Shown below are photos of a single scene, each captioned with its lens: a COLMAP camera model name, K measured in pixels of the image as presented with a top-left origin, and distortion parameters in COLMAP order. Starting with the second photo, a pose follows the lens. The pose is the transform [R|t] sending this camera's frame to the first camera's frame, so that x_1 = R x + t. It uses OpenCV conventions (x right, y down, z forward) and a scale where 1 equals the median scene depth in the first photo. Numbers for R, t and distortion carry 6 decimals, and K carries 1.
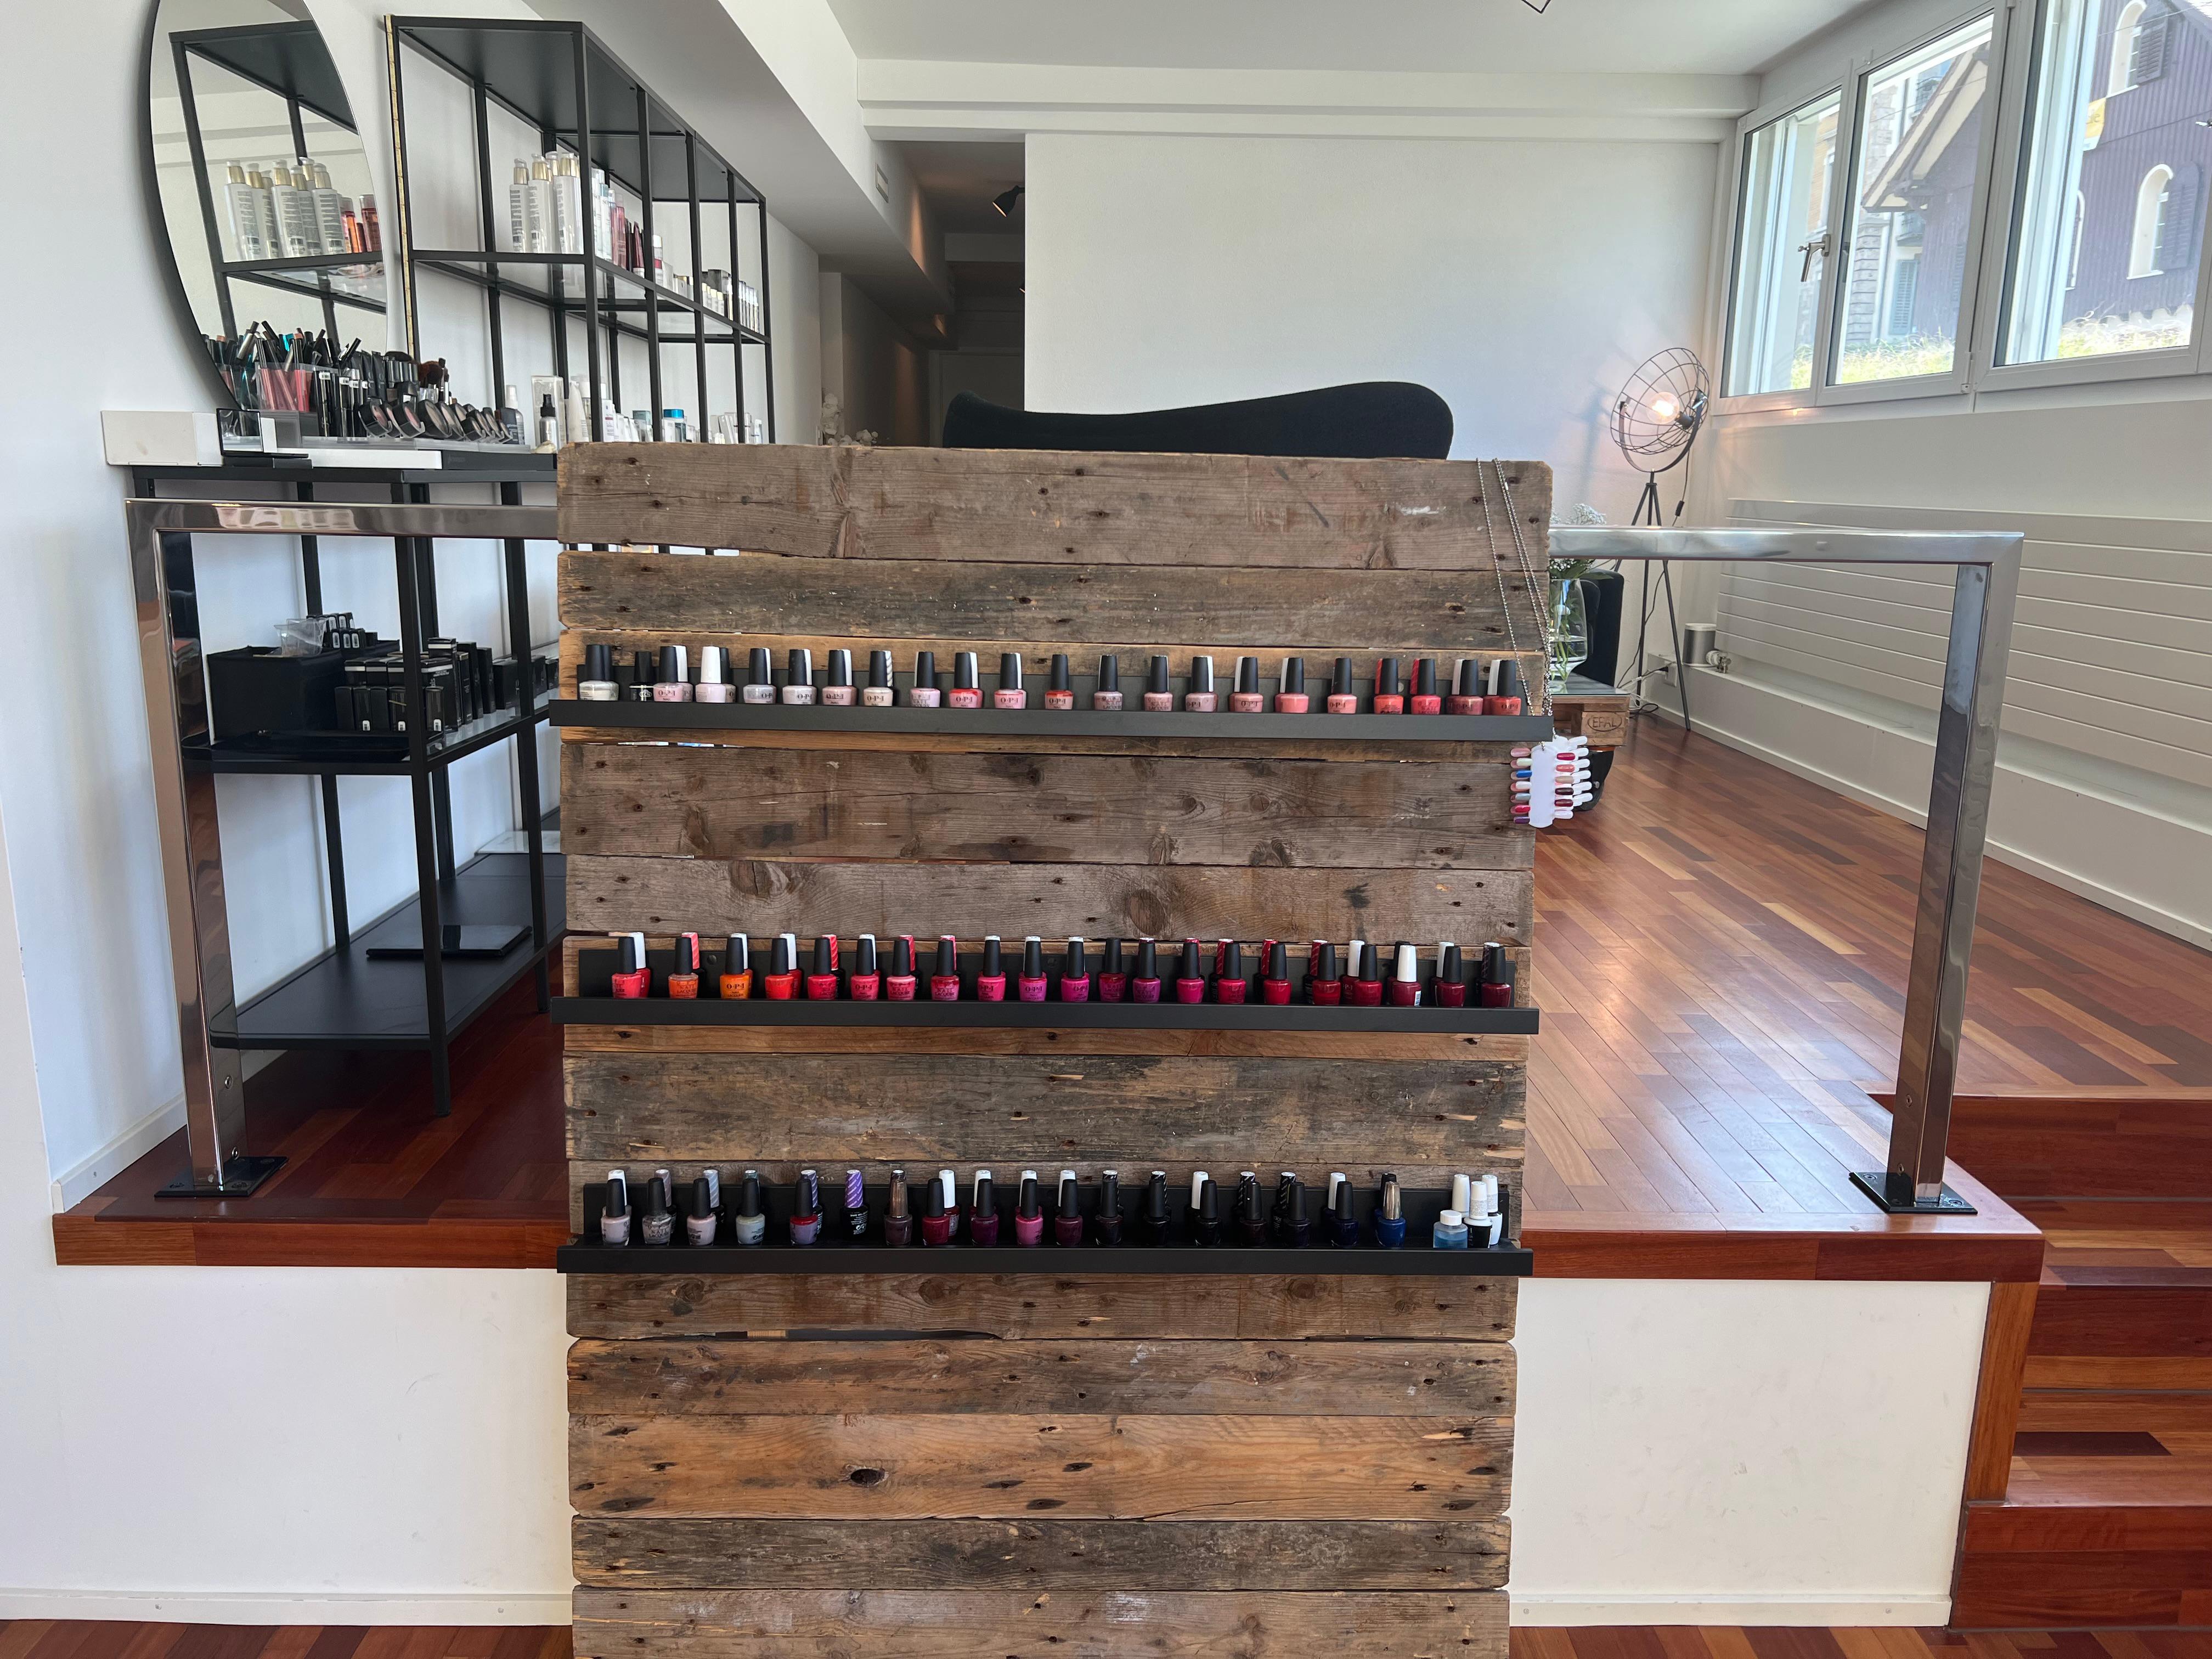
lens RADIAL K [[1678.5, 0, 1089.6], [0, 1678.5, 829.3], [0, 0, 1]] dist [0.062702, -0.002221]
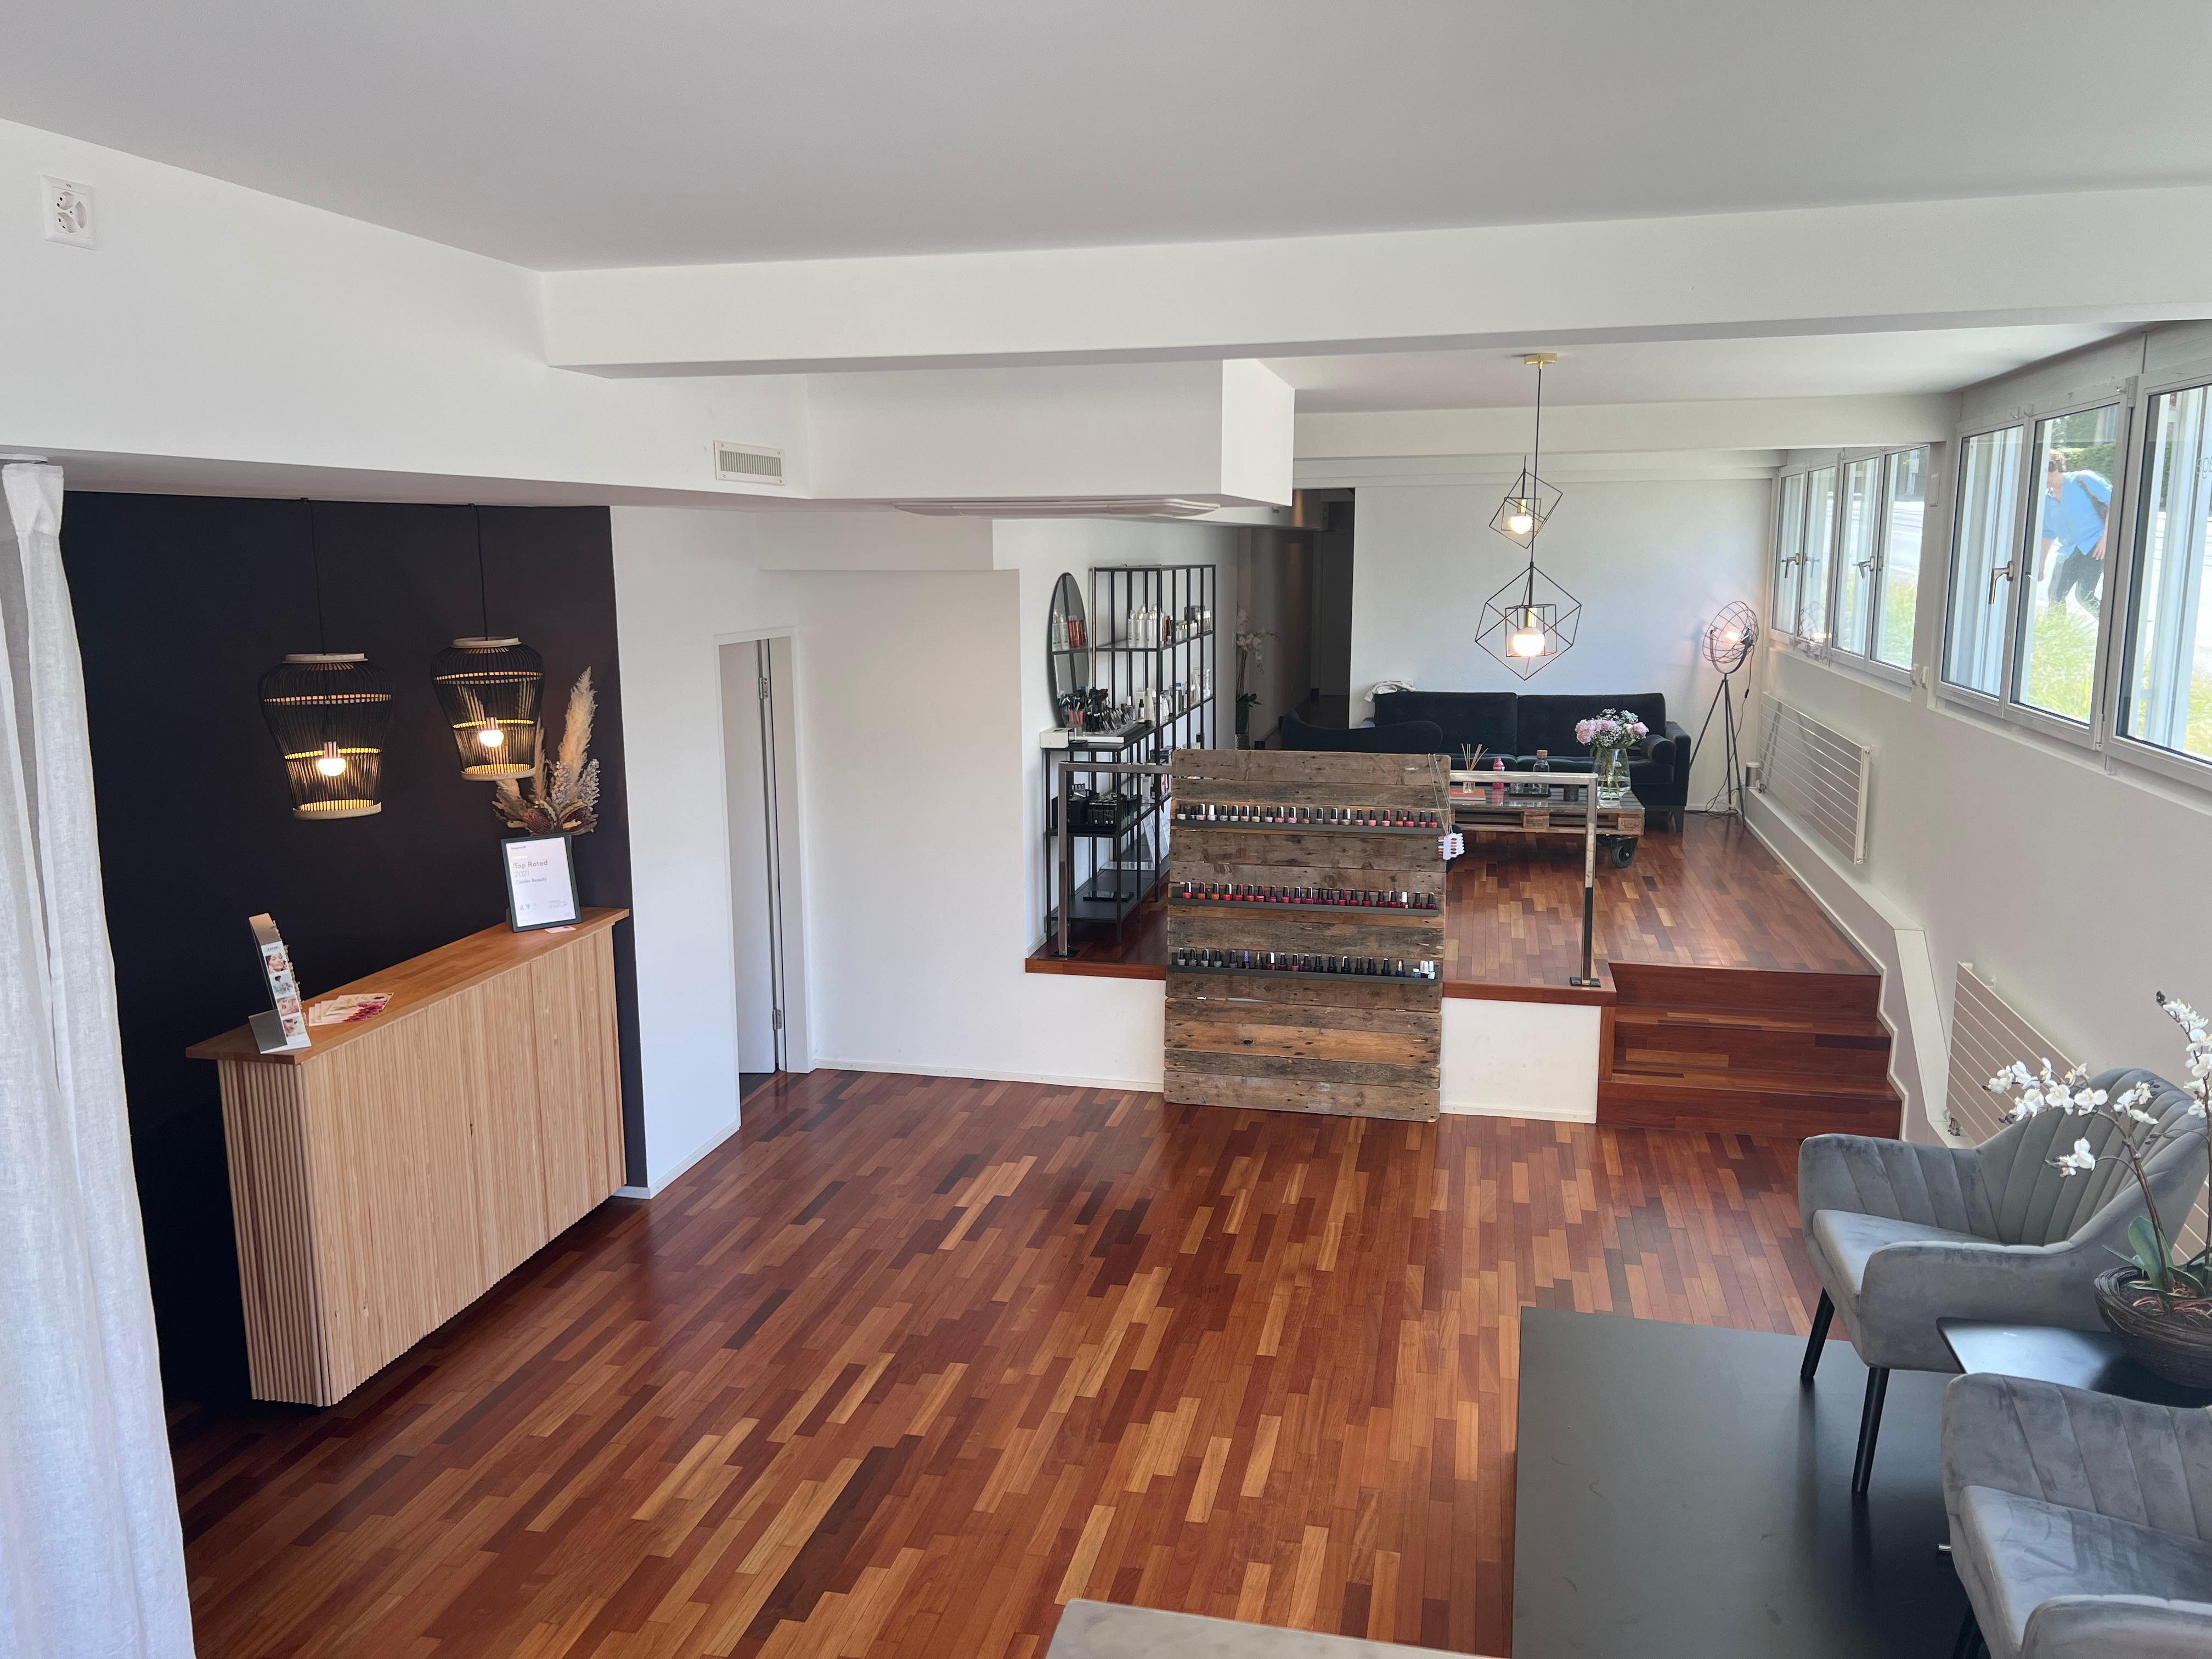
lens RADIAL K [[1678.5, 0, 1089.6], [0, 1678.5, 829.3], [0, 0, 1]] dist [0.062702, -0.002221]
pose [[0.972148, 0.019868, -0.233524, 0.357615], [-0.029302, 0.998886, -0.037000, 0.085093], [0.232529, 0.042812, 0.971647, -2.502398]]
